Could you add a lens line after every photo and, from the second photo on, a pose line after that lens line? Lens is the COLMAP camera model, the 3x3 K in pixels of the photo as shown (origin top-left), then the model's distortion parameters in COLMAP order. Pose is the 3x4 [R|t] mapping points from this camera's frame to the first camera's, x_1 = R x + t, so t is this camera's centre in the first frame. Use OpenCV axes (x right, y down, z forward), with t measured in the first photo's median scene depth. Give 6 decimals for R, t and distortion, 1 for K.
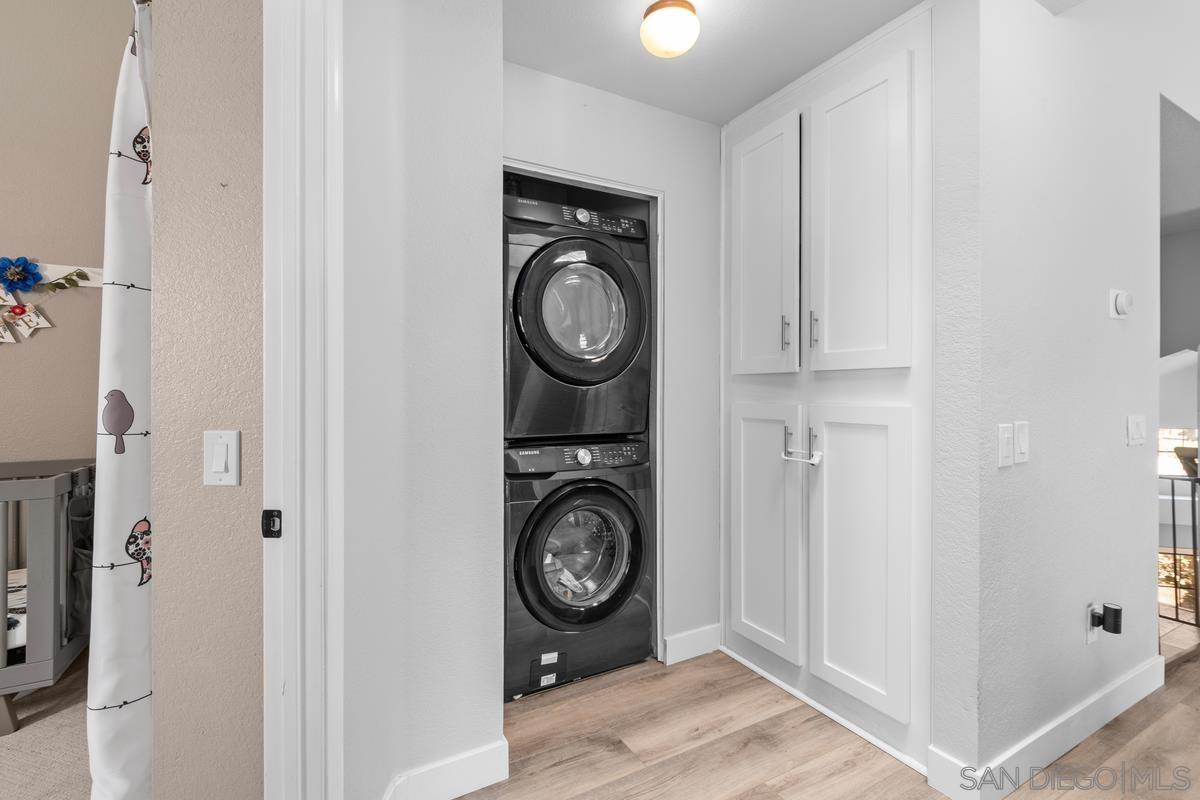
lens RADIAL K [[529.0, 0, 594.4], [0, 529.0, 390.9], [0, 0, 1]] dist [0.000626, 0.000107]
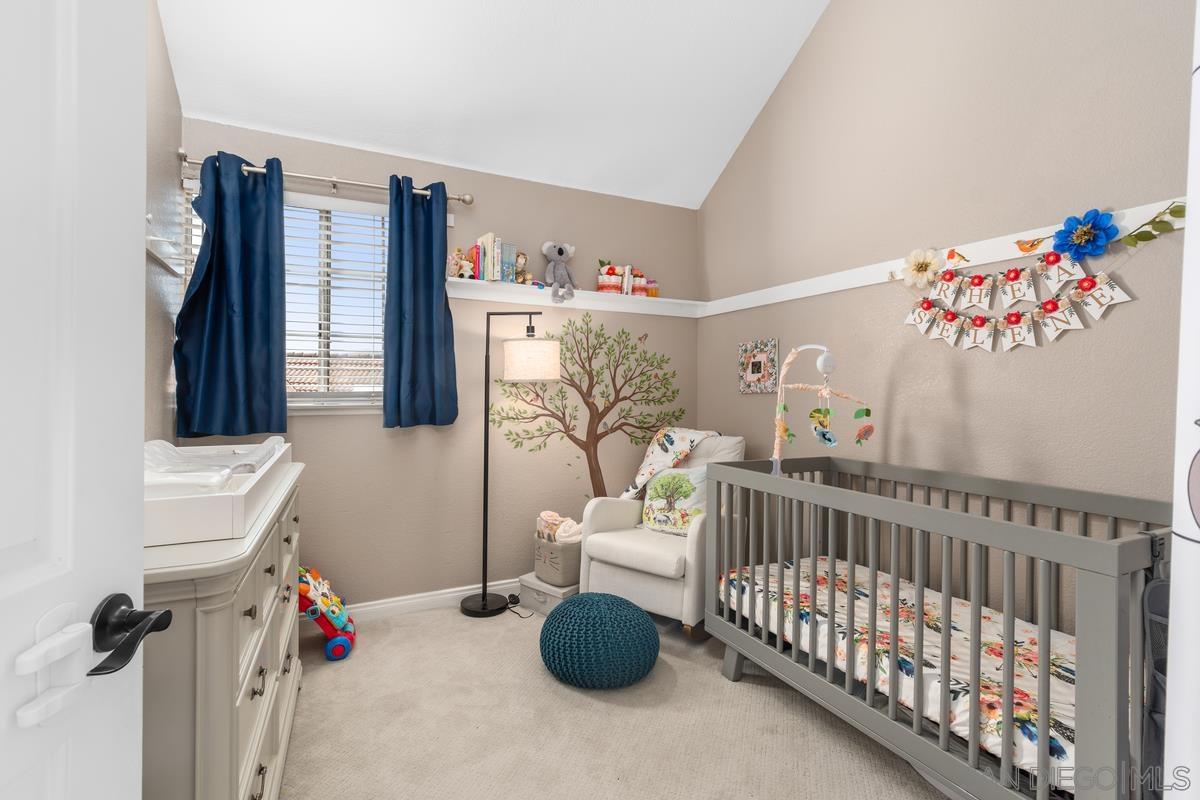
lens RADIAL K [[529.0, 0, 594.4], [0, 529.0, 390.9], [0, 0, 1]] dist [0.000626, 0.000107]
pose [[-0.047308, 0.001653, -0.998879, -0.315521], [-0.003624, 0.999992, 0.001827, -0.002243], [0.998874, 0.003707, -0.047302, 0.346521]]
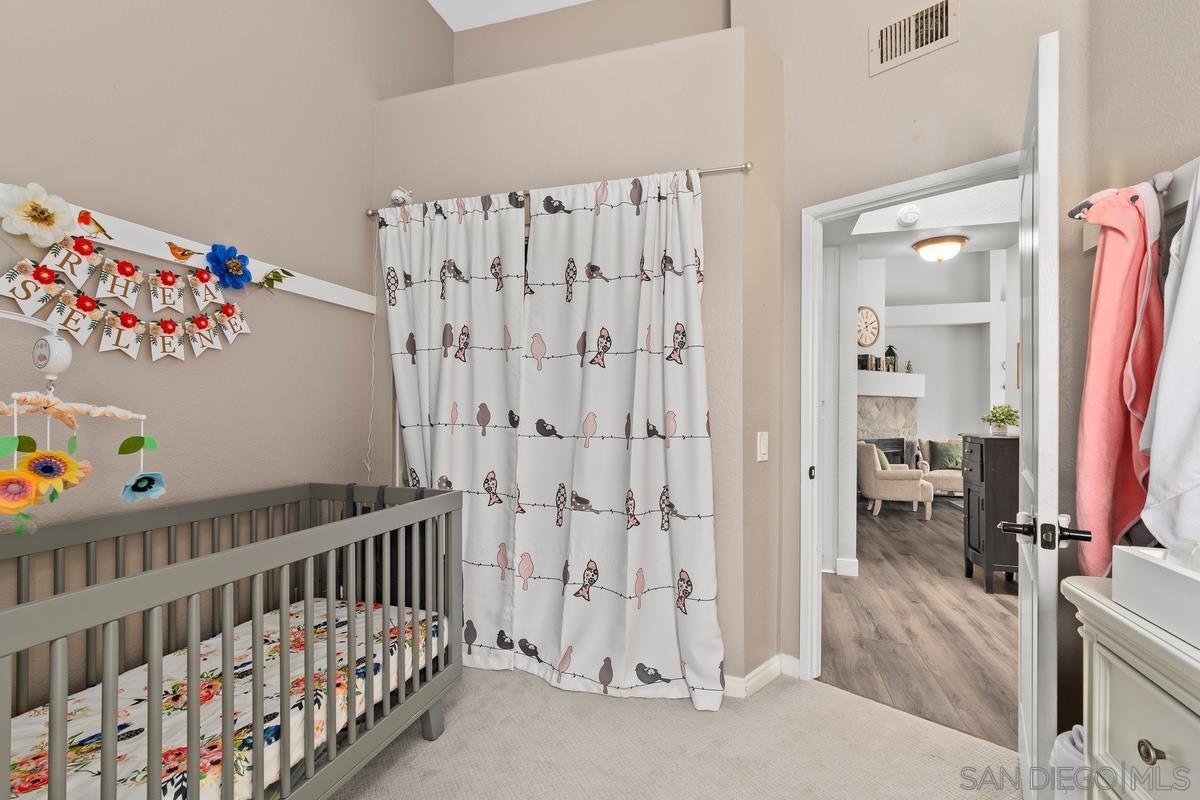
lens RADIAL K [[541.8, 0, 598.4], [0, 541.8, 403.3], [0, 0, 1]] dist [-0.000367, -0.000411]
pose [[0.722698, 0.007889, 0.691119, -1.243600], [-0.002553, 0.999958, -0.008746, -0.002044], [-0.691159, 0.004556, 0.722688, -0.006969]]
